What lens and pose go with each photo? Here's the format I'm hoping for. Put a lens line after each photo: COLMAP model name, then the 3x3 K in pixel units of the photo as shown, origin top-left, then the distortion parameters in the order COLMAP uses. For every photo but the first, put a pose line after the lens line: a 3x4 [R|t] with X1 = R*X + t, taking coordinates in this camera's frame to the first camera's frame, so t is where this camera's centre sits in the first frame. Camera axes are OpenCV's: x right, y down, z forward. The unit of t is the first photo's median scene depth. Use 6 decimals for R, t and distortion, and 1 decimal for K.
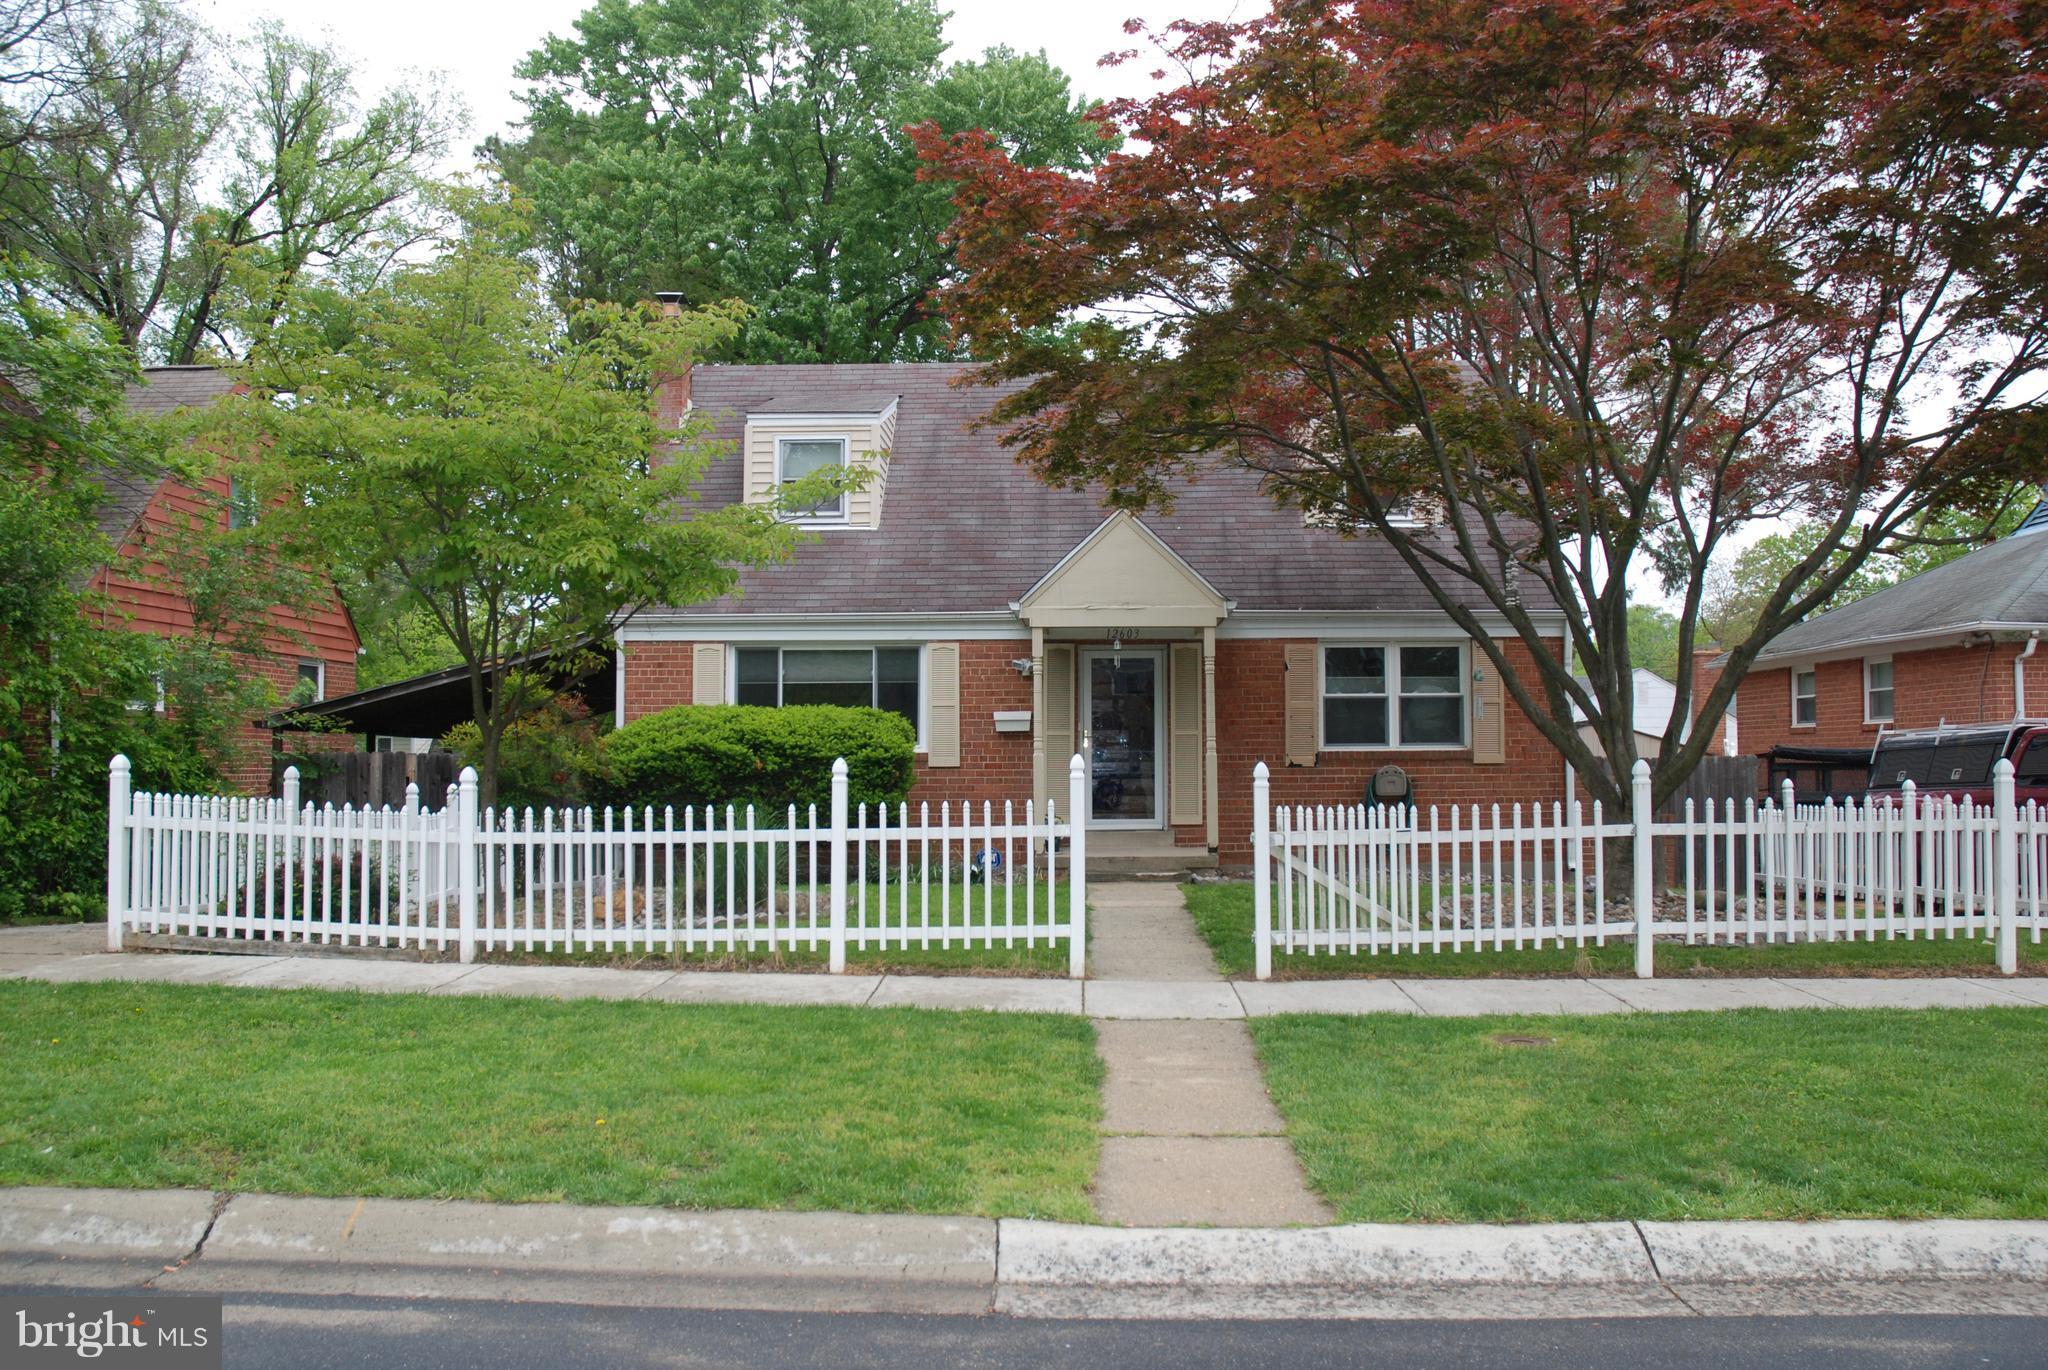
lens RADIAL K [[1640.4, 0, 1024.0], [0, 1640.4, 685.0], [0, 0, 1]] dist [-0.147329, 0.147138]
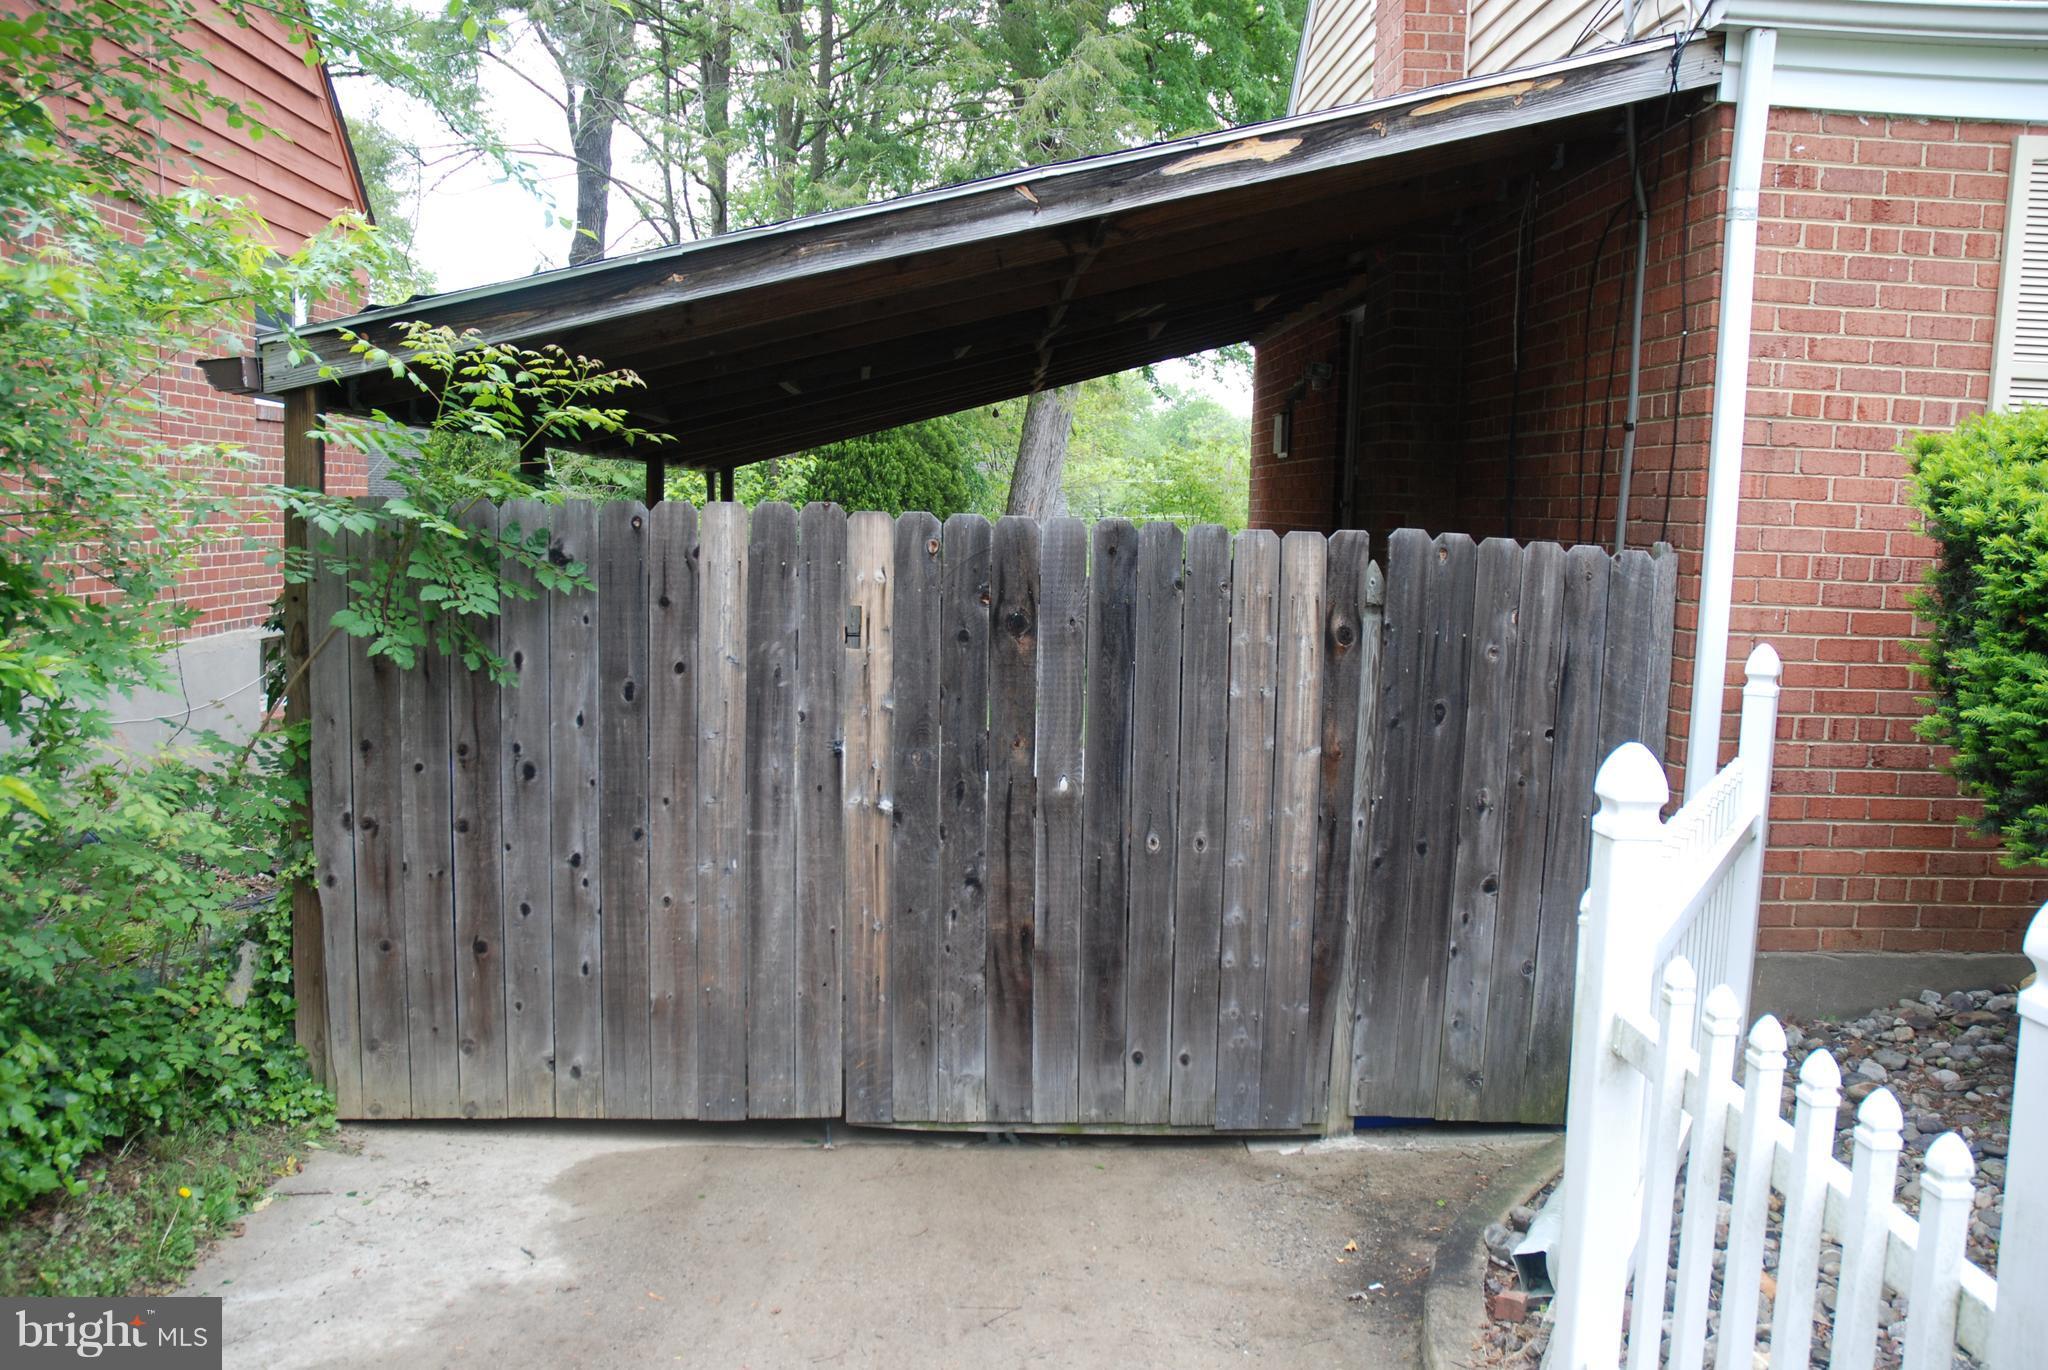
lens RADIAL K [[1640.4, 0, 1024.0], [0, 1640.4, 685.0], [0, 0, 1]] dist [-0.147329, 0.147138]
pose [[0.996394, 0.028665, 0.079861, -0.379418], [-0.041139, 0.986386, 0.159220, 0.027878], [-0.074210, -0.161931, 0.984008, 0.751168]]
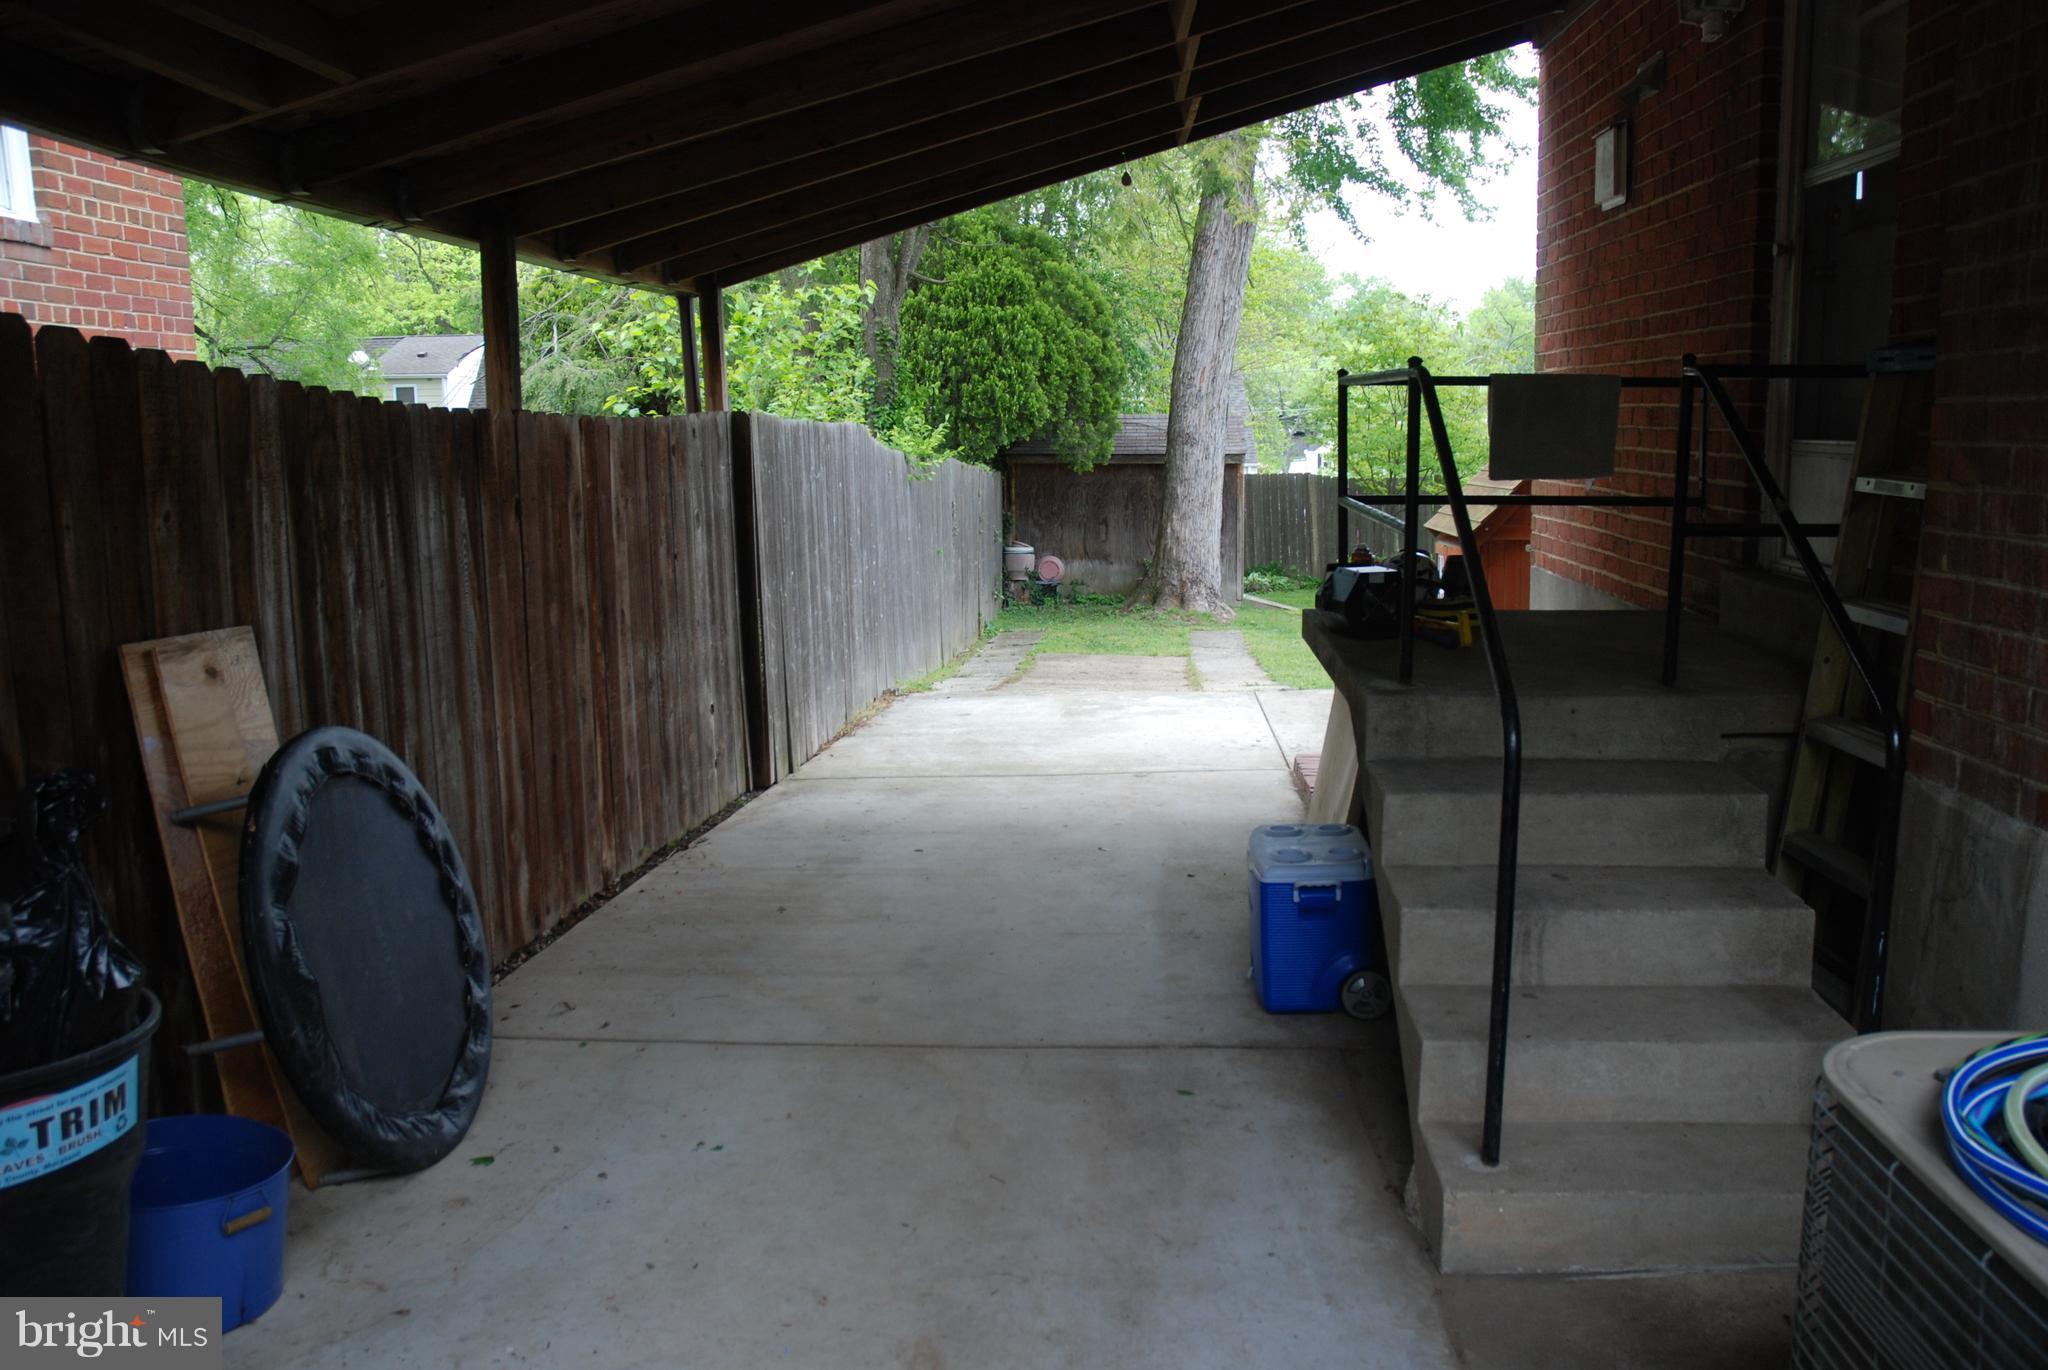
lens RADIAL K [[1640.4, 0, 1024.0], [0, 1640.4, 685.0], [0, 0, 1]] dist [-0.147329, 0.147138]
pose [[0.999467, -0.005396, -0.032190, -0.369677], [0.012176, 0.976689, 0.214314, 0.041712], [0.030283, -0.214592, 0.976234, 0.846099]]
